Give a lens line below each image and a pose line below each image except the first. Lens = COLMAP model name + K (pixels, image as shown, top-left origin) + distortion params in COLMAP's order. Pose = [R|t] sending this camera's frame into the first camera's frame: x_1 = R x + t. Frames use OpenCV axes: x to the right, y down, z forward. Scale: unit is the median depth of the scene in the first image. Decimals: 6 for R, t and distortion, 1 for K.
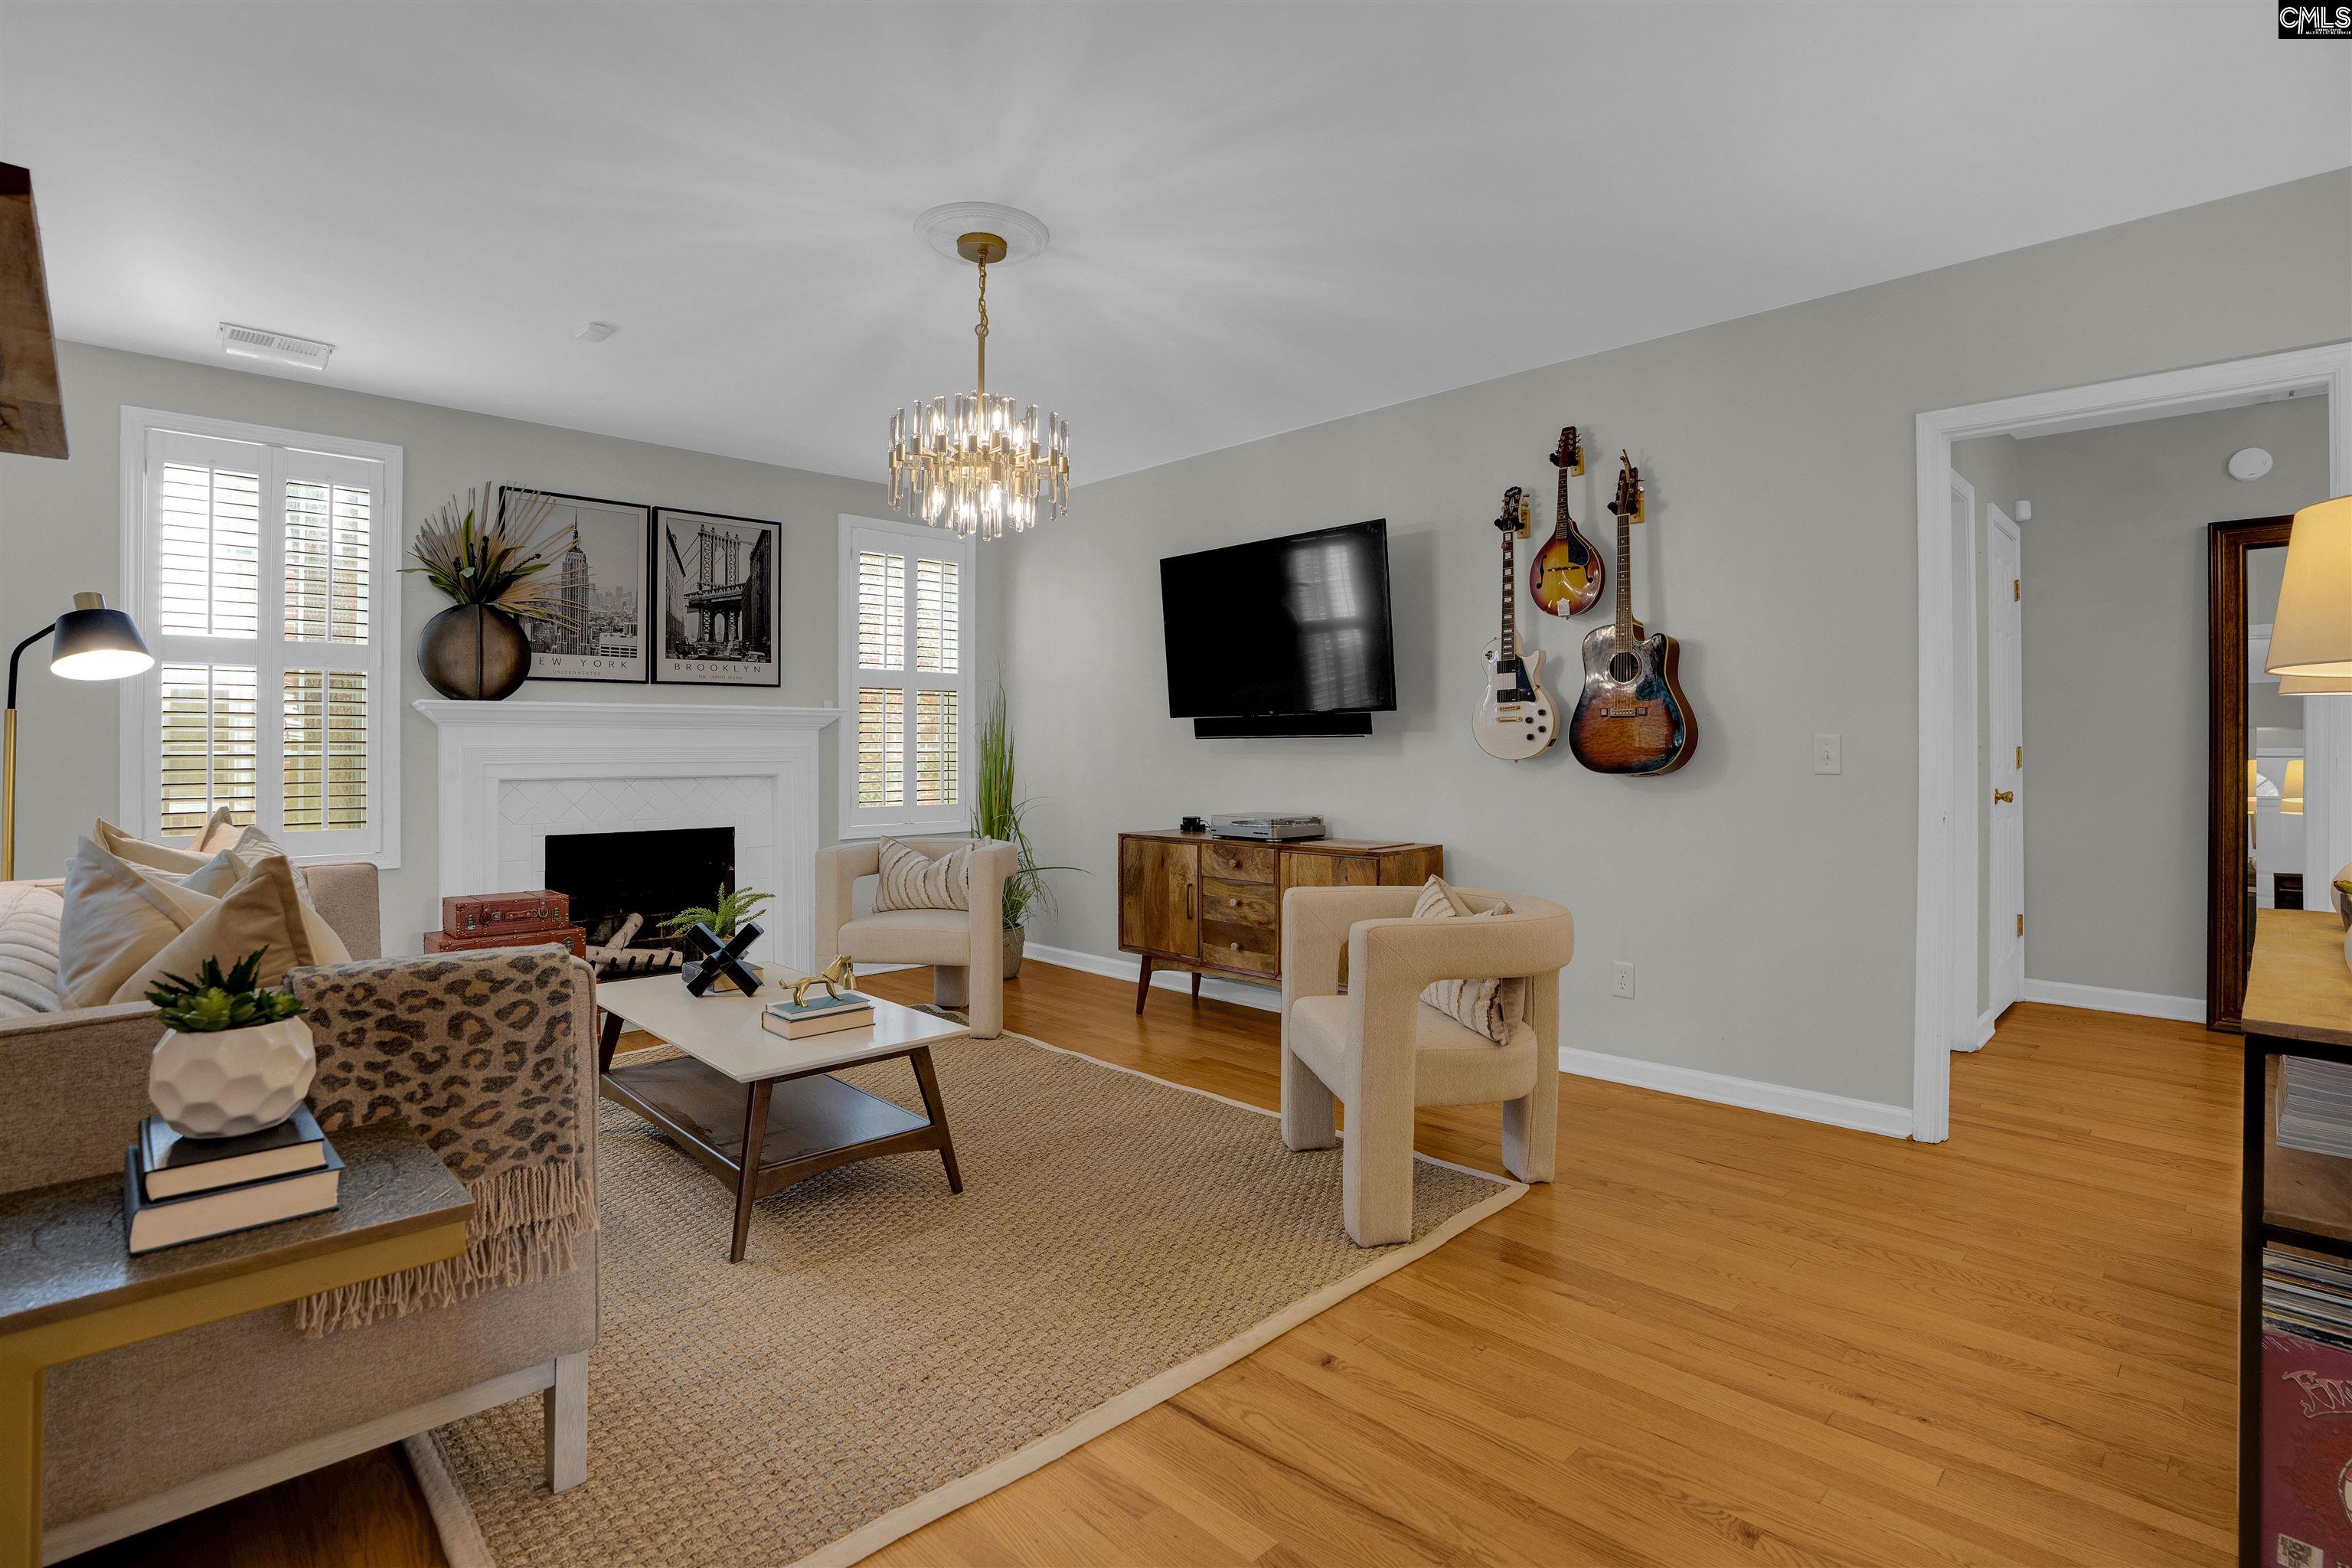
lens RADIAL K [[1173.1, 0, 1170.1], [0, 1173.1, 741.4], [0, 0, 1]] dist [-0.000937, 0.000054]
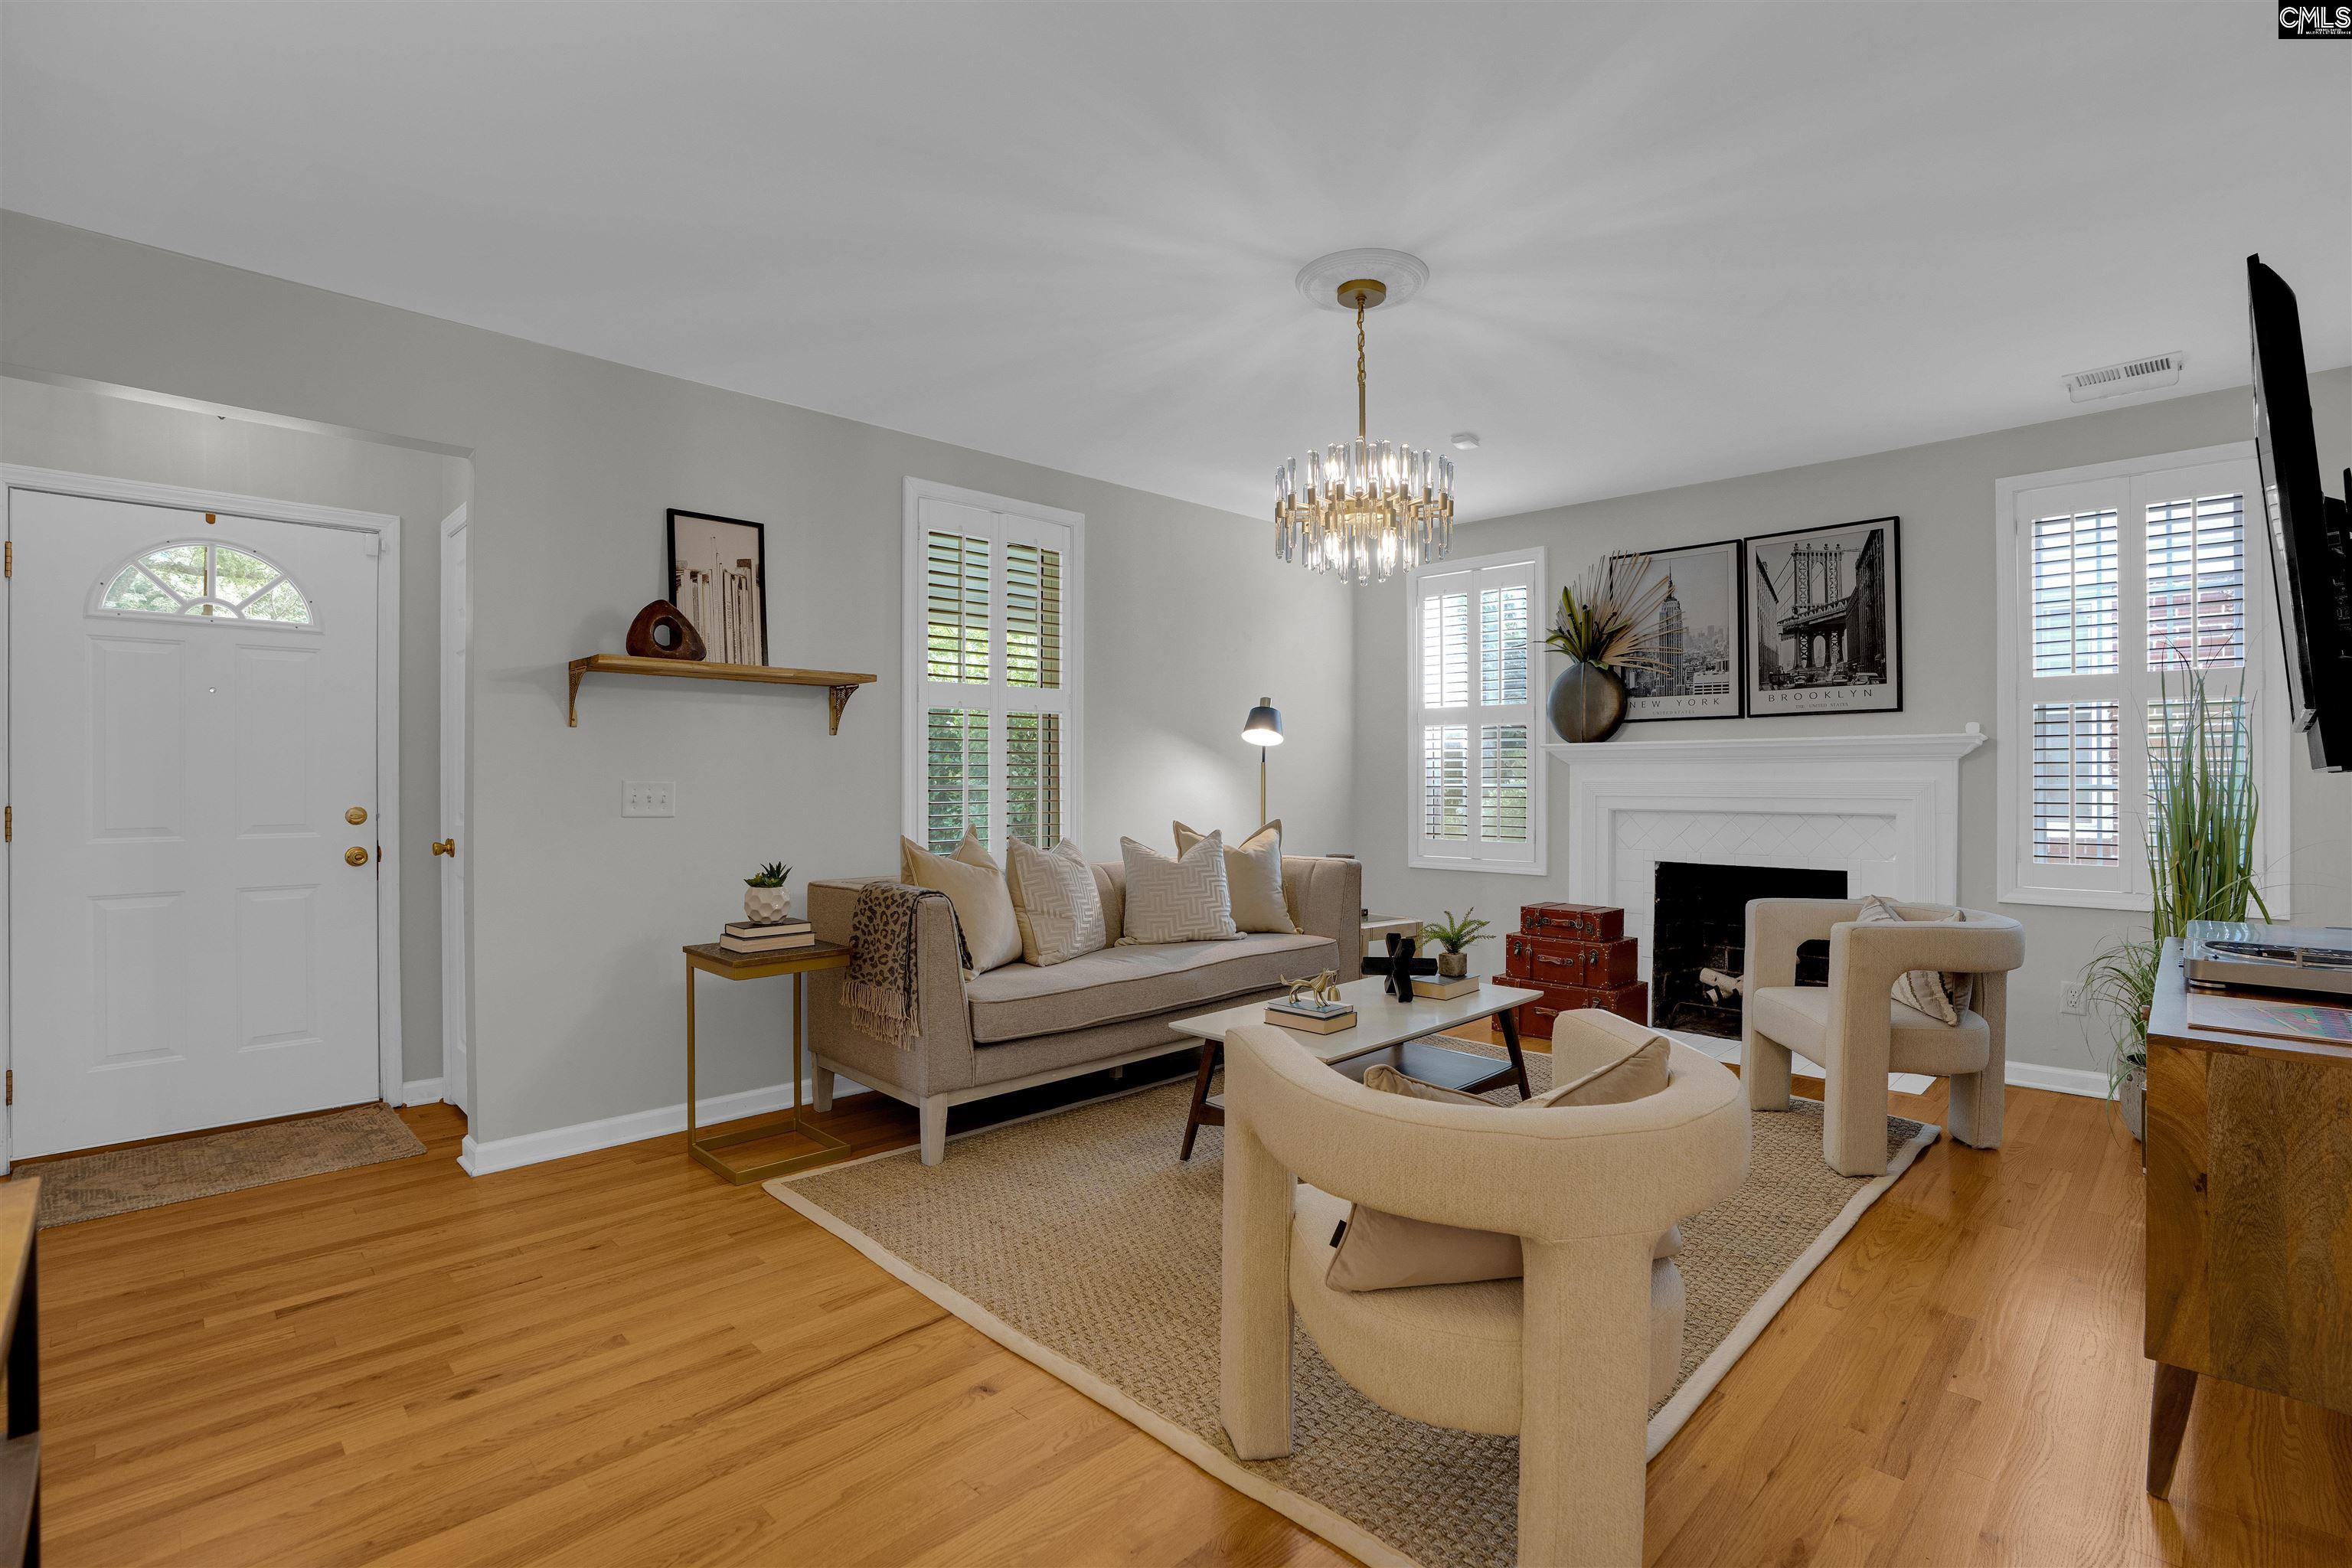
lens RADIAL K [[1126.7, 0, 1184.4], [0, 1126.7, 780.8], [0, 0, 1]] dist [-0.002504, -0.000456]
pose [[0.047883, 0.003542, -0.998847, 0.519300], [0.006170, 0.999974, 0.003842, -0.002868], [0.998834, -0.006347, 0.047860, 0.516398]]
